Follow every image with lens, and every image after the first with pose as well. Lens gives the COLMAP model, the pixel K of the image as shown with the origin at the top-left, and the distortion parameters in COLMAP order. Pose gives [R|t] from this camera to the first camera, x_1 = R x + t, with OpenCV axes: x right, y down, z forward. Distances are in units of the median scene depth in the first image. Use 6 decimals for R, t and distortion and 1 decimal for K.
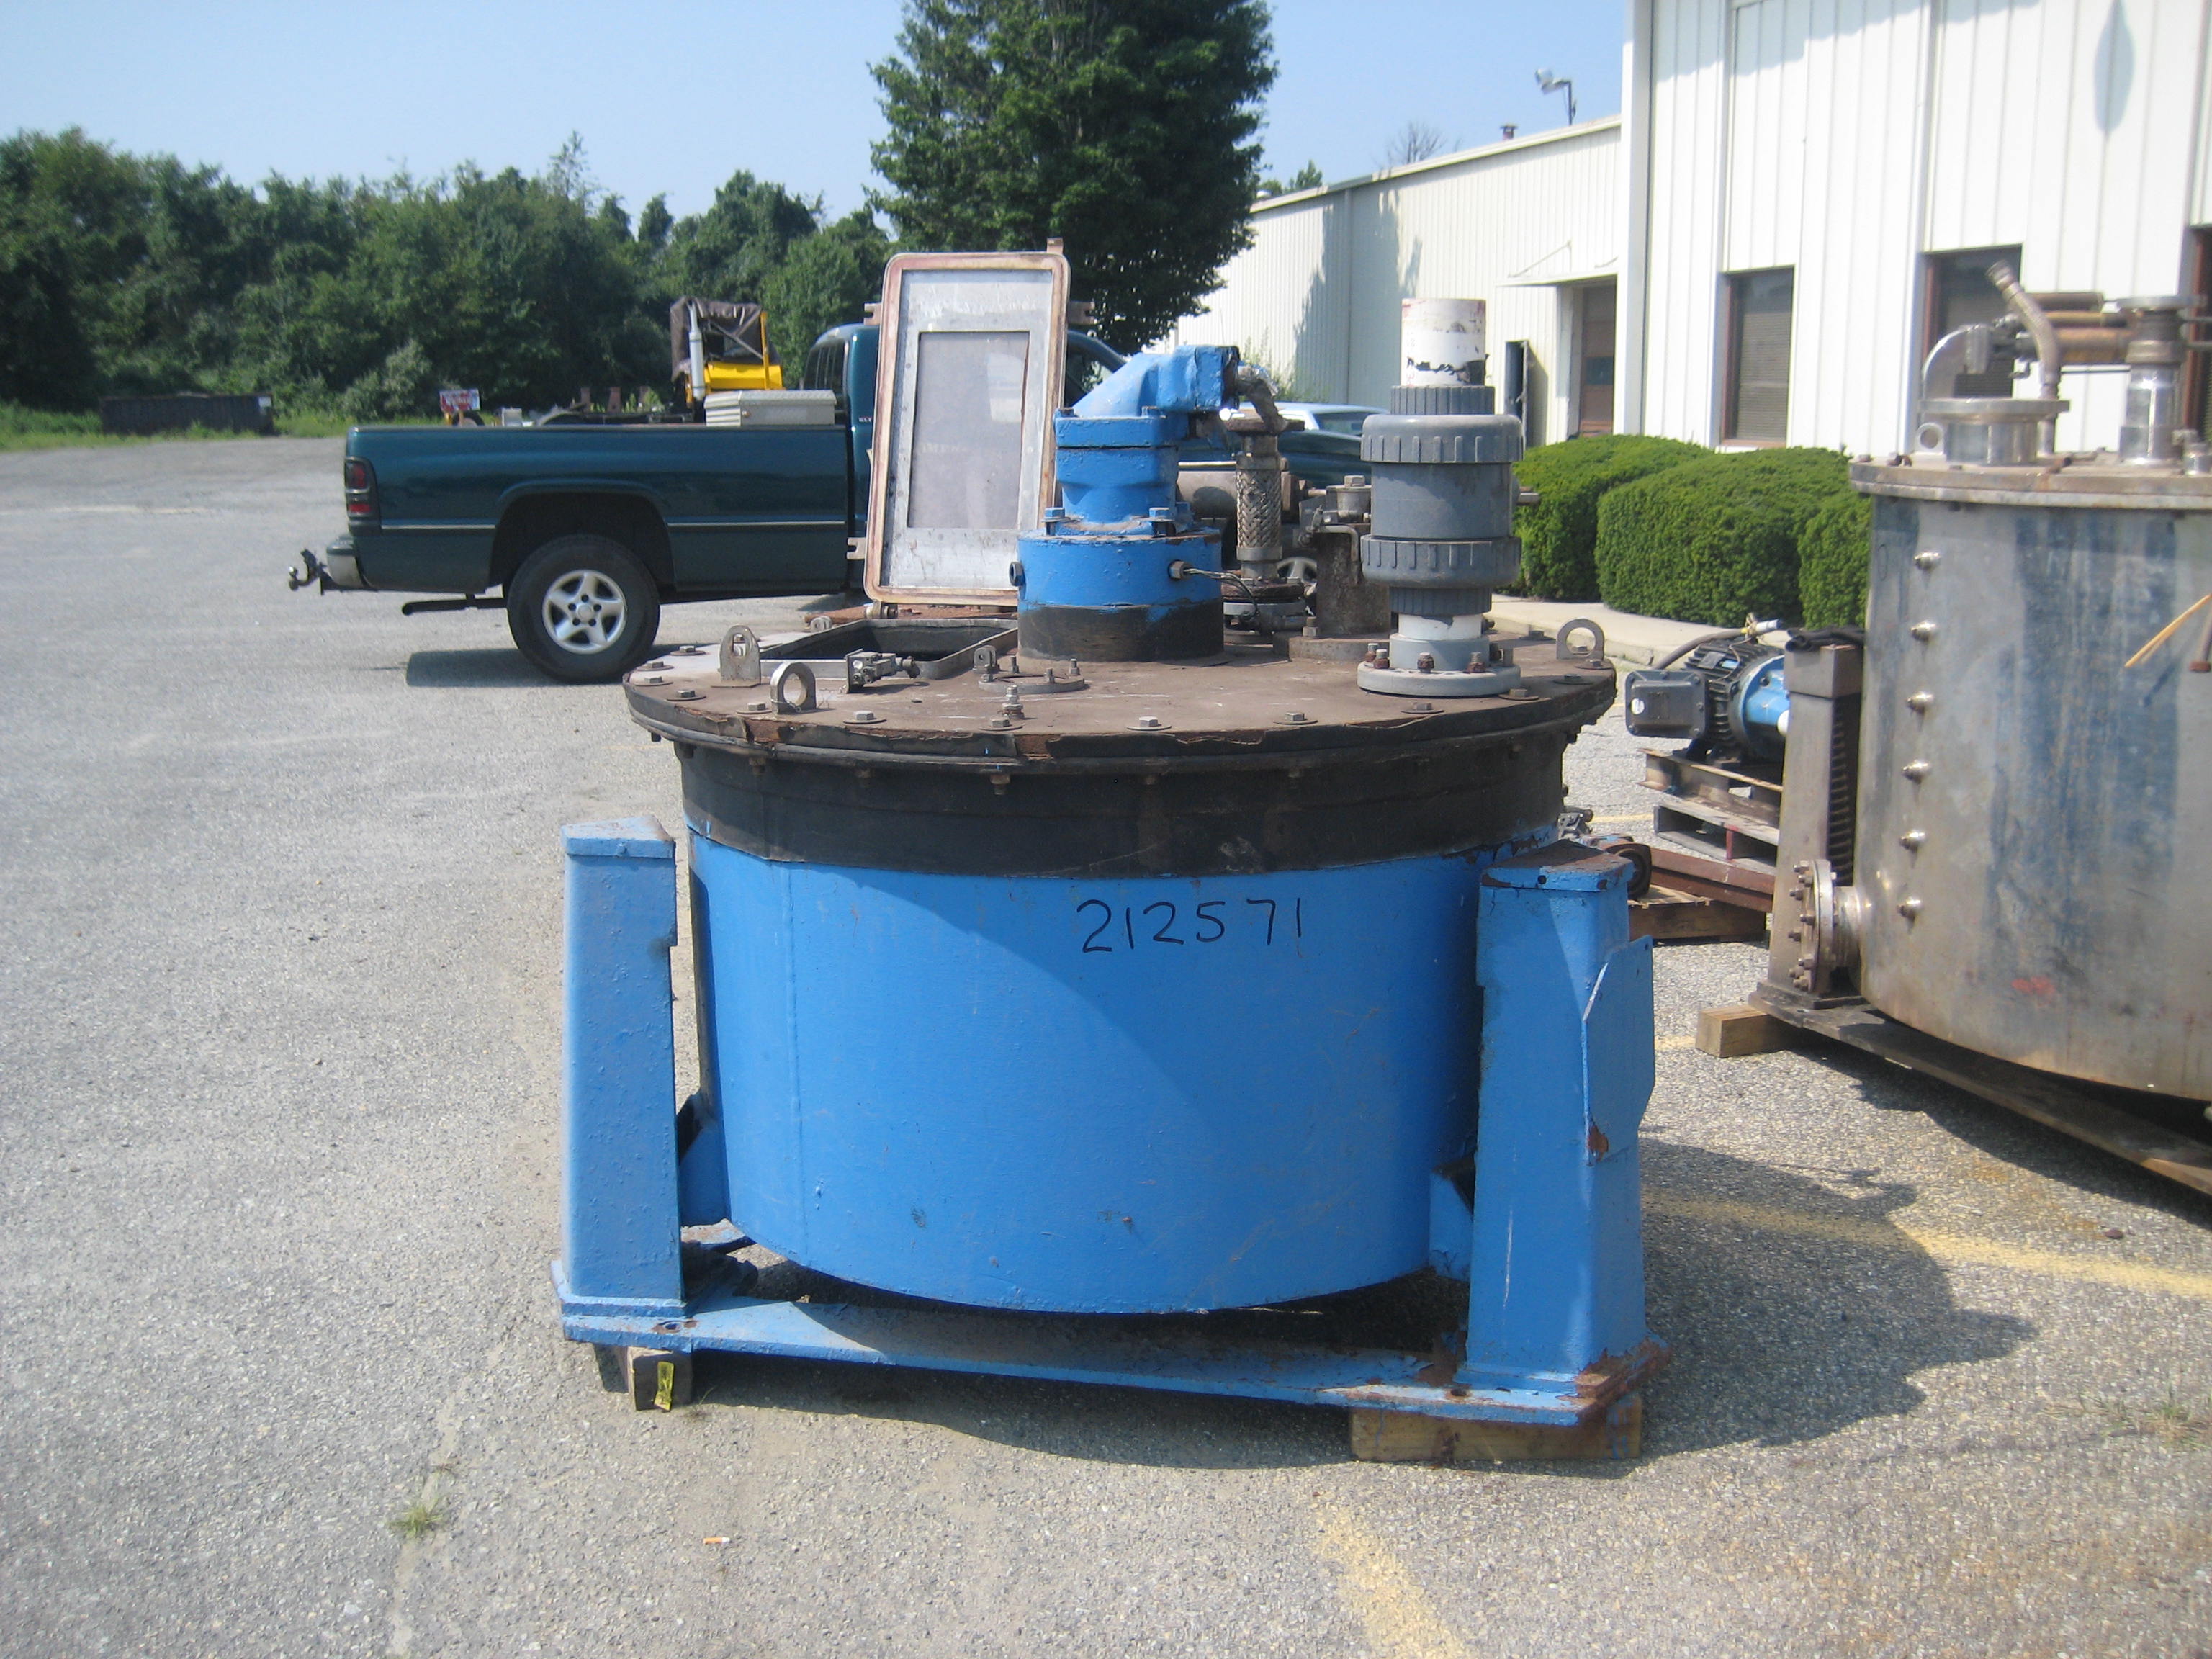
lens RADIAL K [[2298.0, 0, 1103.4], [0, 2298.0, 818.7], [0, 0, 1]] dist [-0.104844, 0.000000]
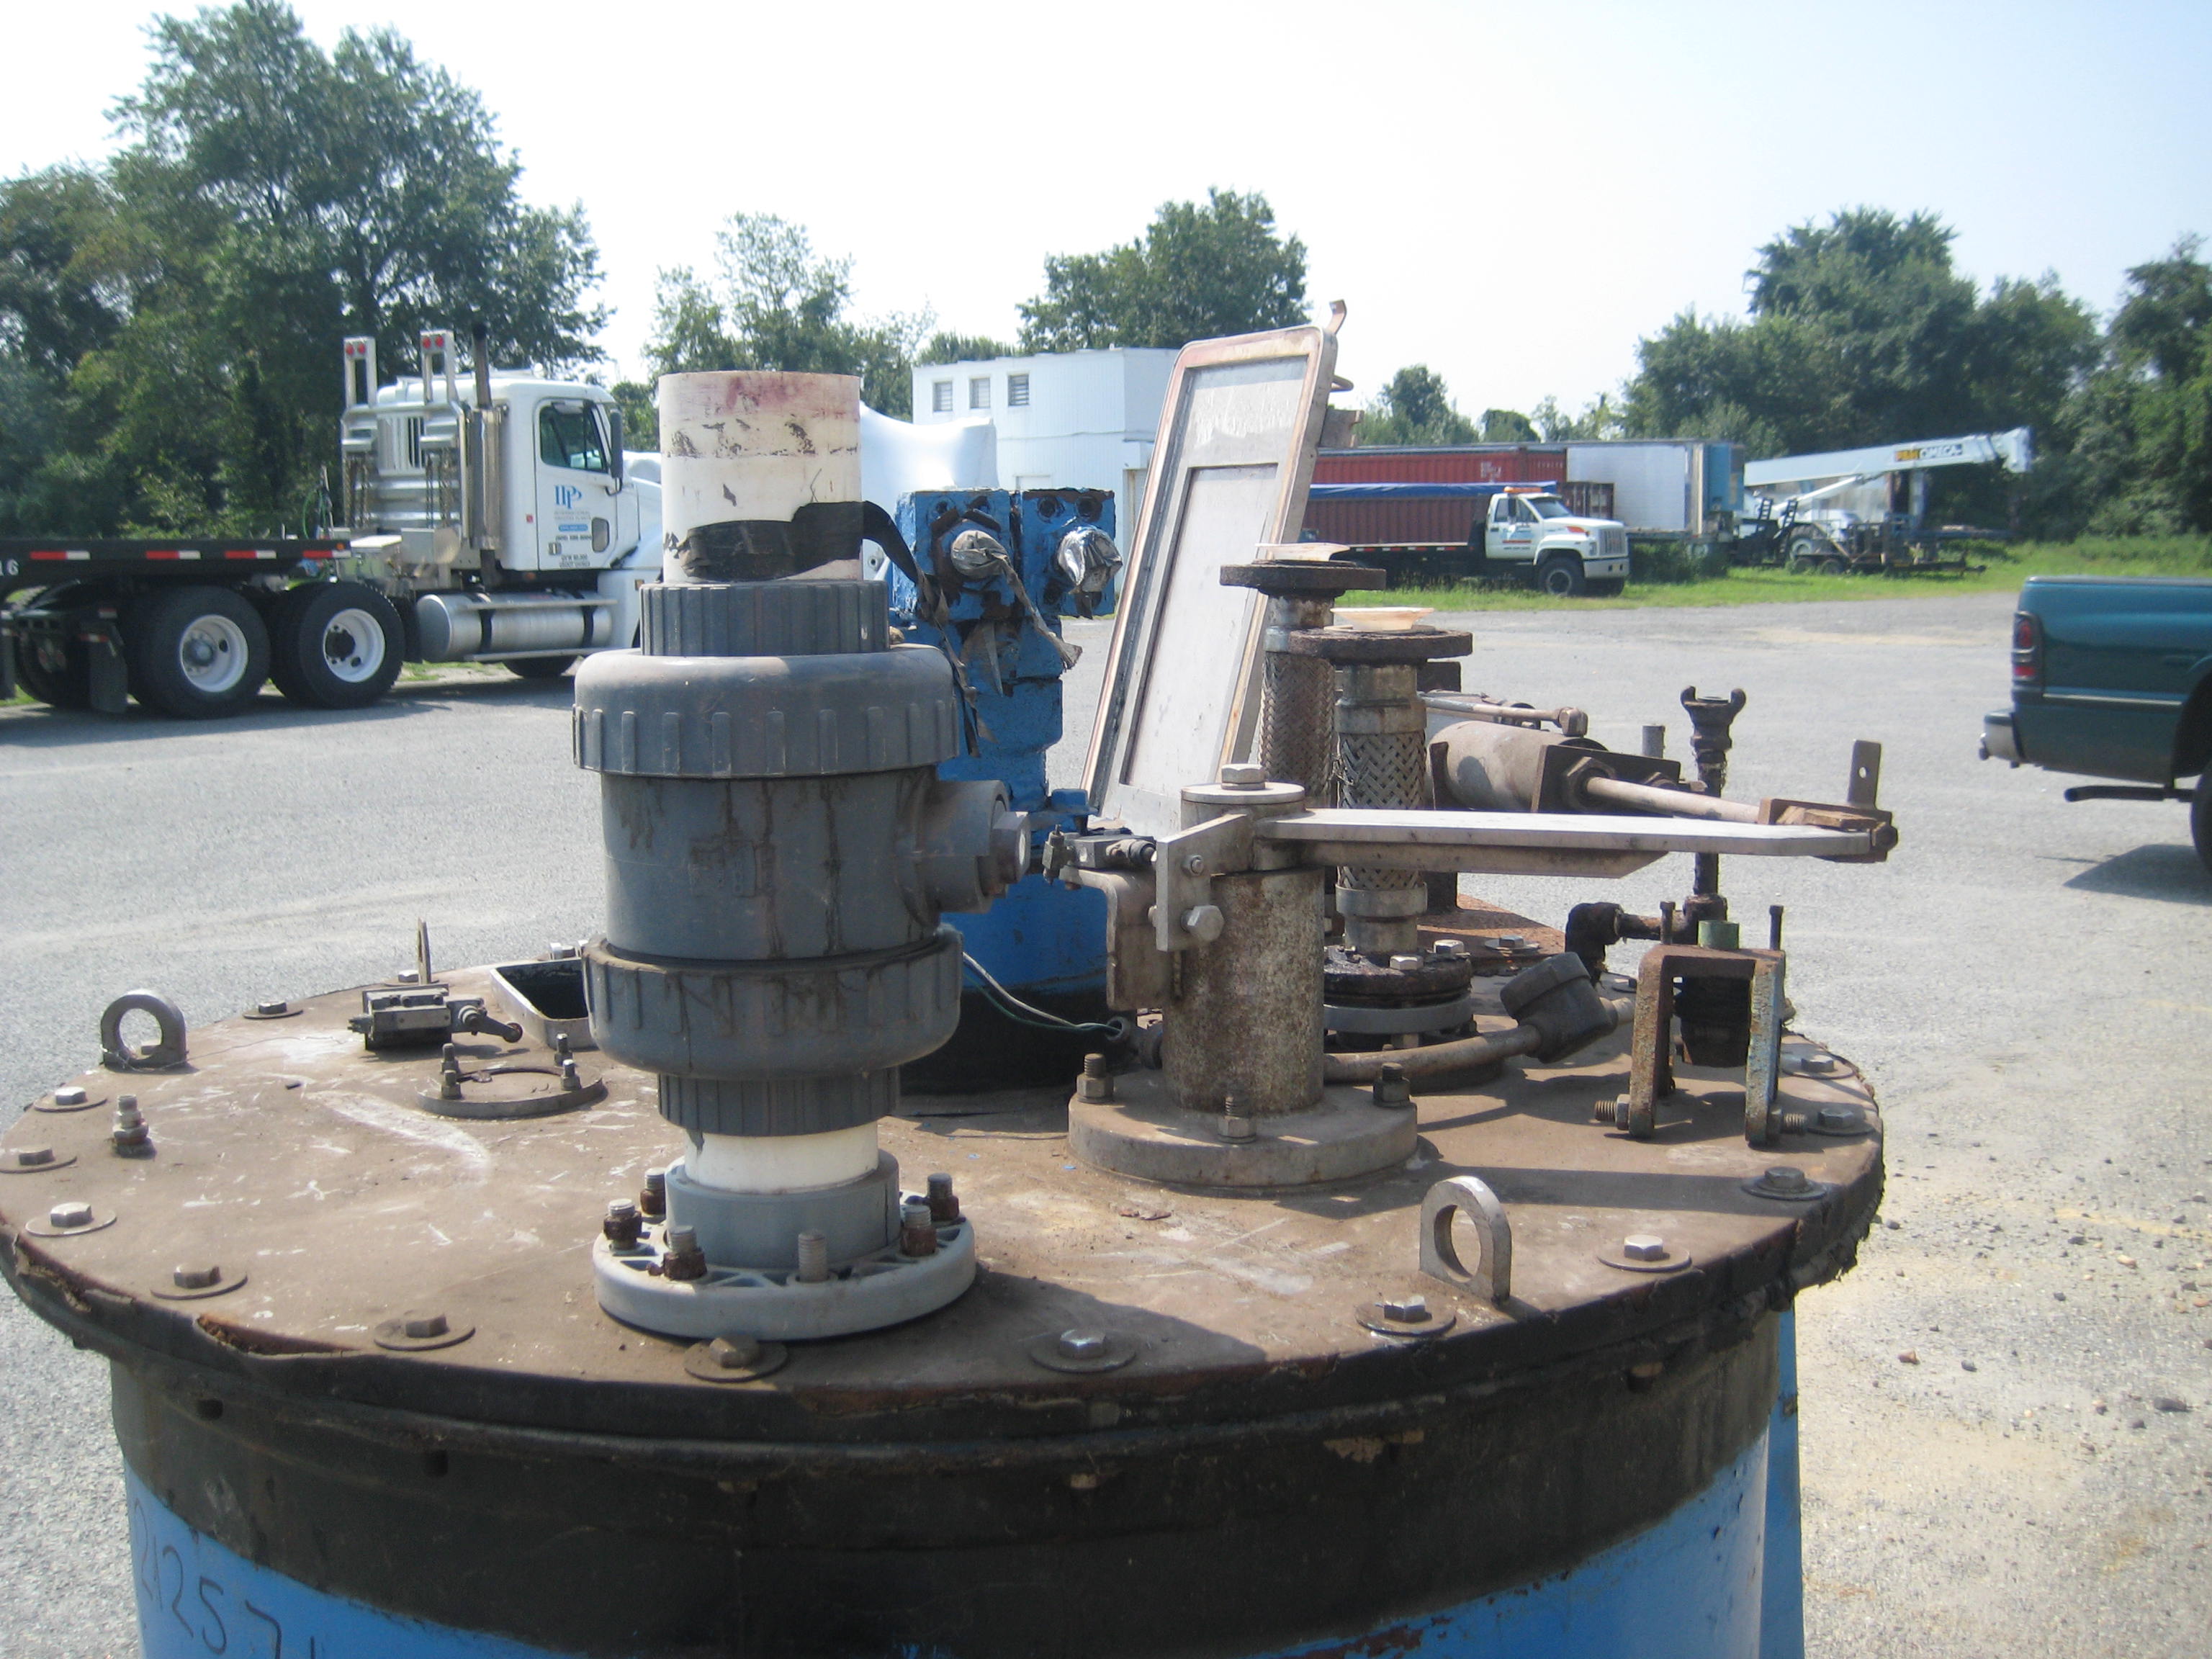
lens RADIAL K [[2298.0, 0, 1104.3], [0, 2298.0, 826.0], [0, 0, 1]] dist [-0.104844, 0.000000]
pose [[0.609068, 0.100242, -0.786758, 0.133420], [-0.143355, 0.989556, 0.015103, -0.041061], [0.780055, 0.103586, 0.617077, 0.202887]]
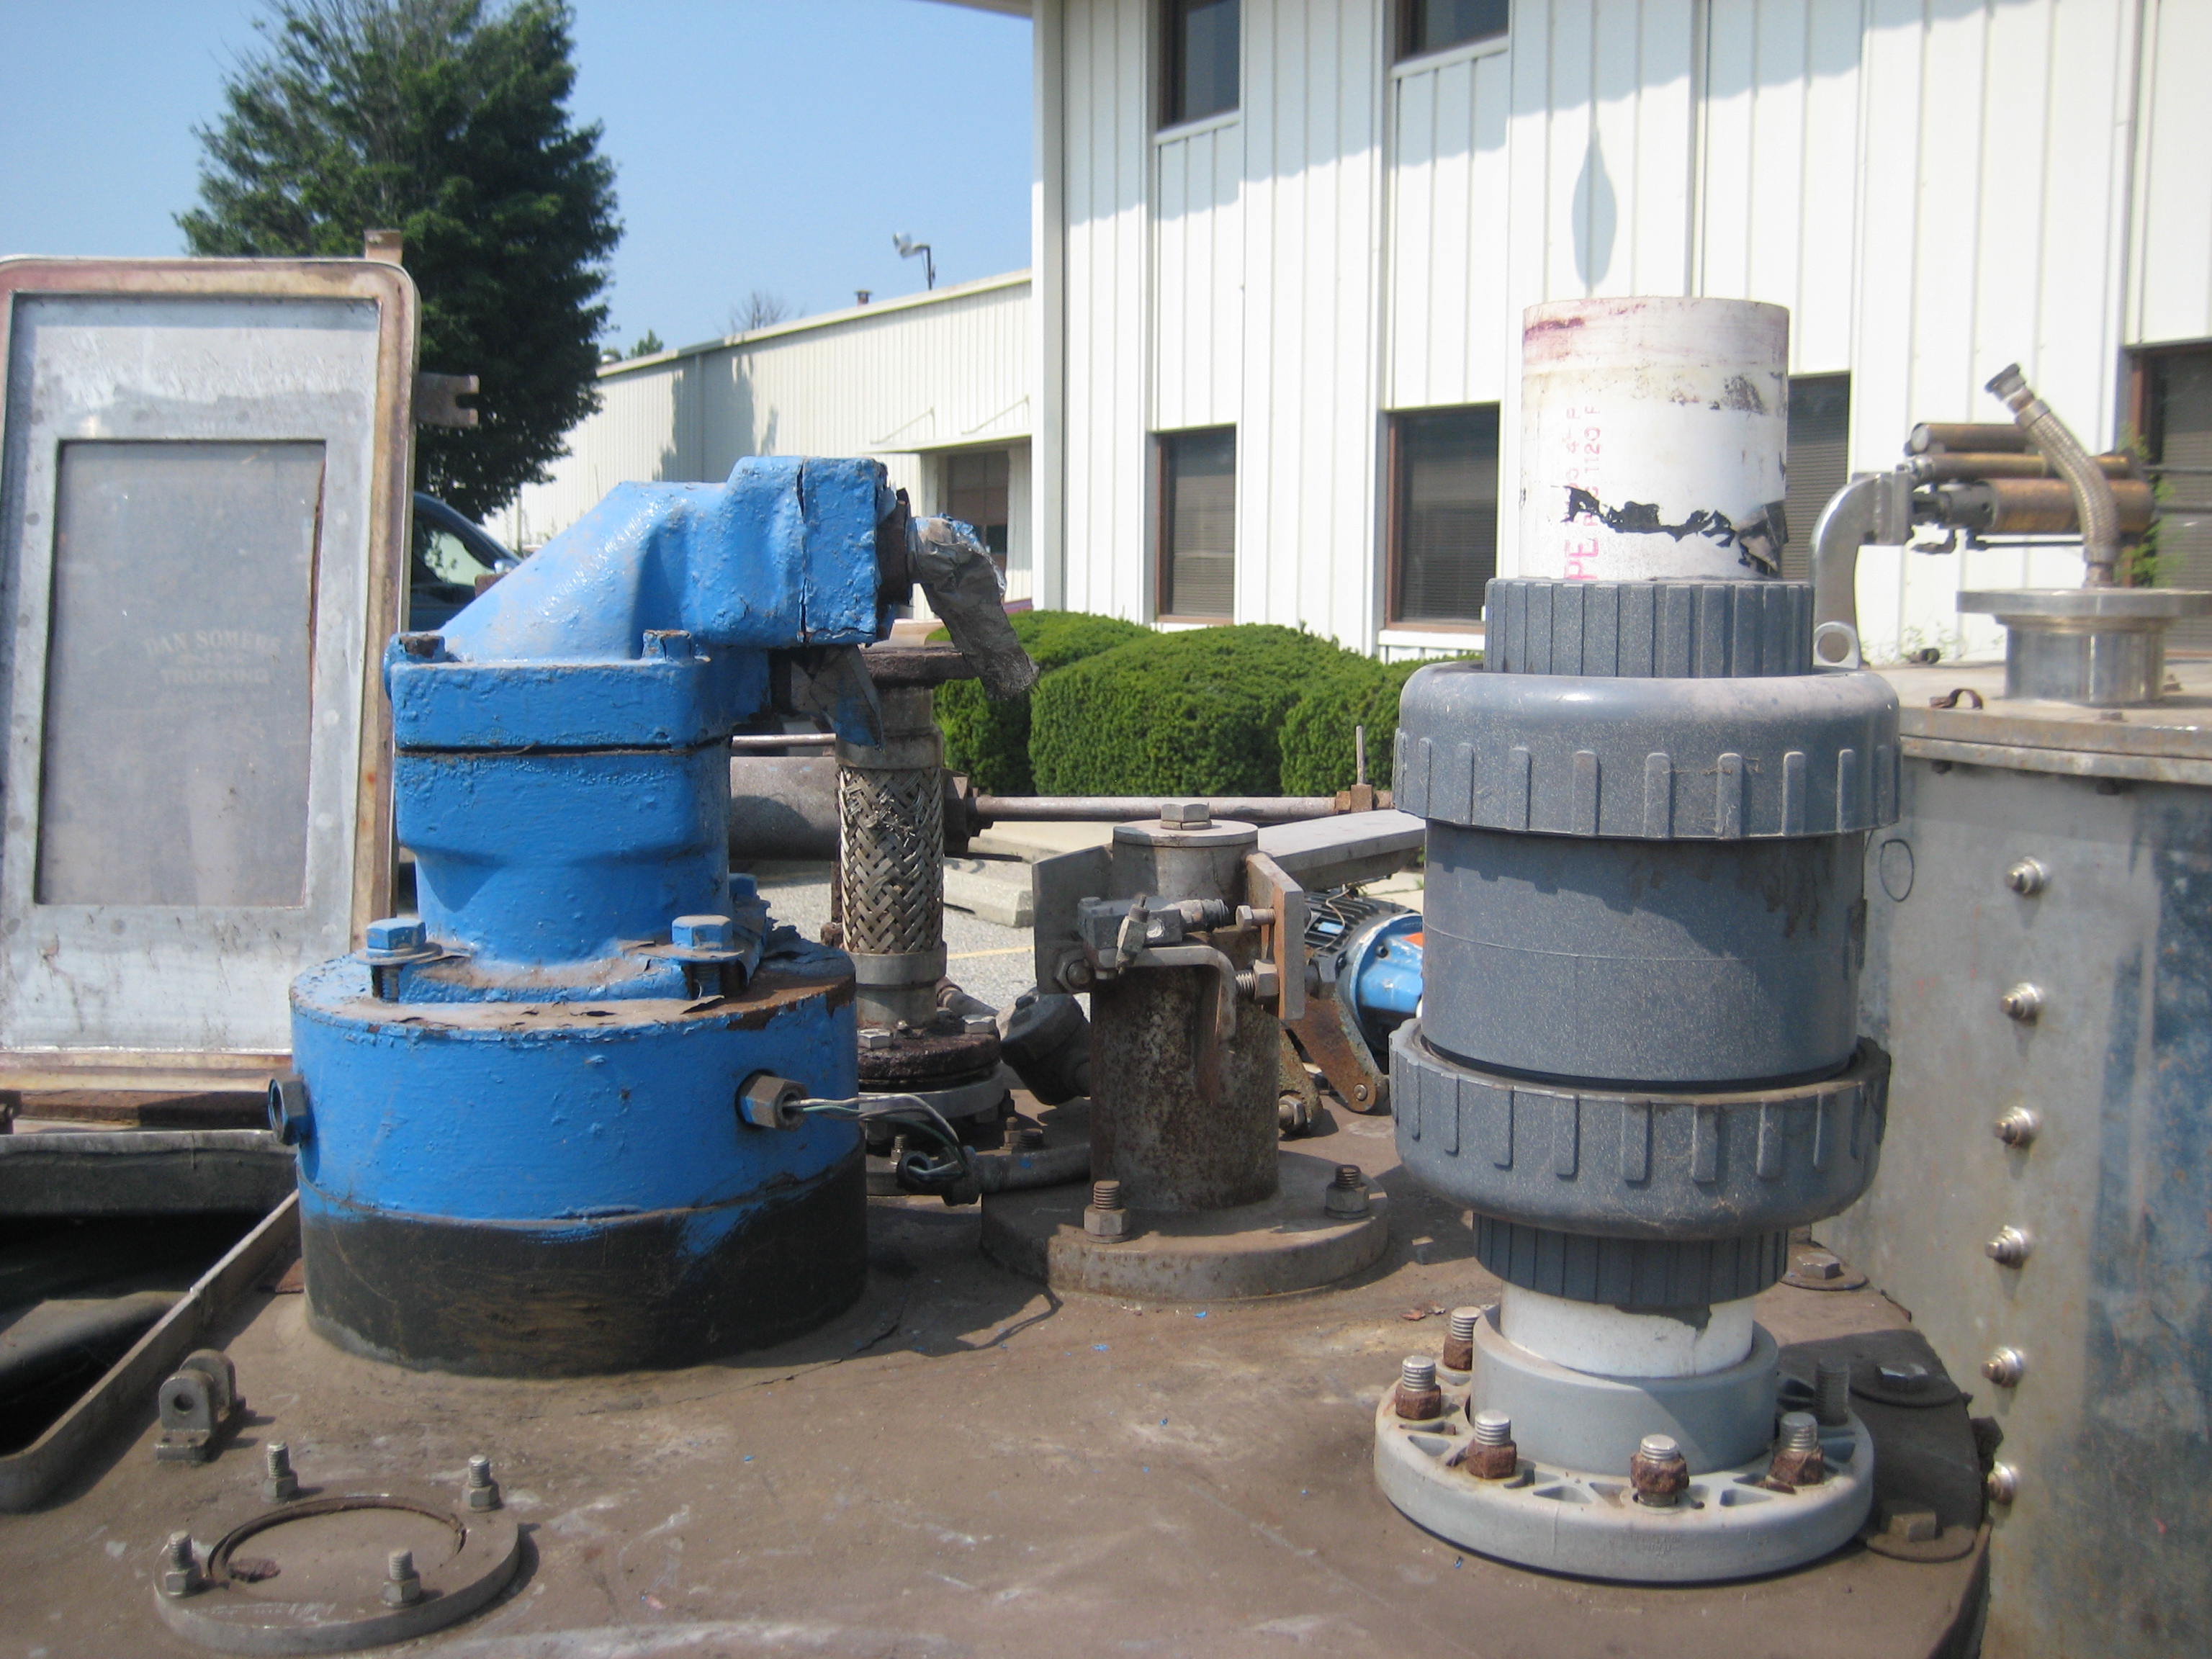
lens RADIAL K [[2298.0, 0, 1103.0], [0, 2298.0, 846.5], [0, 0, 1]] dist [-0.104844, 0.000000]
pose [[0.960615, -0.027338, 0.276533, -0.003752], [0.044115, 0.997532, -0.054631, -0.035301], [-0.274357, 0.064678, 0.959450, 0.182998]]
